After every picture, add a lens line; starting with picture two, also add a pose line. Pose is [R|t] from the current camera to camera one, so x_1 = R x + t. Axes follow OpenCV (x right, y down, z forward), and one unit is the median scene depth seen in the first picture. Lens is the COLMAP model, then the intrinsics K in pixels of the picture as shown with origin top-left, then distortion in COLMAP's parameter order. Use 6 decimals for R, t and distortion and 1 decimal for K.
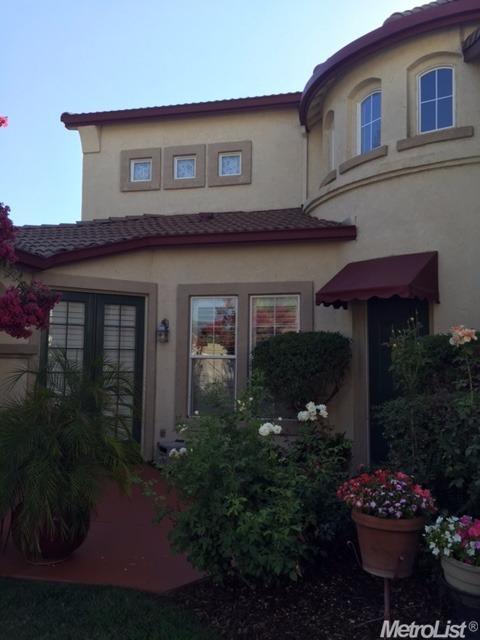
lens RADIAL K [[545.8, 0, 240.0], [0, 545.8, 320.0], [0, 0, 1]] dist [0.072843, -0.083945]
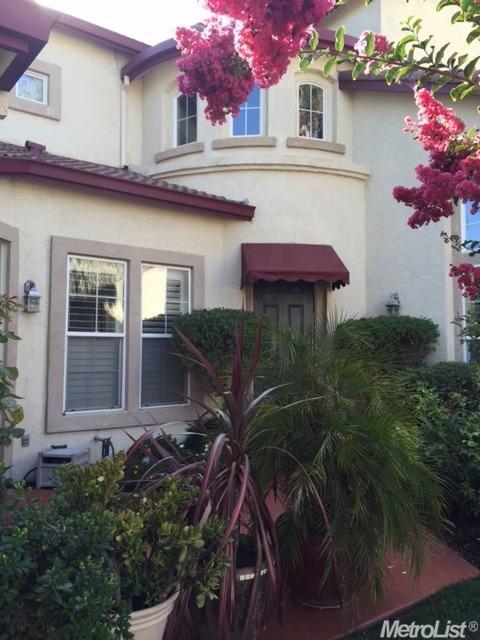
lens RADIAL K [[545.8, 0, 240.0], [0, 545.8, 320.0], [0, 0, 1]] dist [0.072843, -0.083945]
pose [[0.640377, 0.041574, 0.766935, -0.574777], [-0.057085, 0.998348, -0.006453, 0.044176], [-0.765937, -0.039648, 0.641692, 0.361392]]
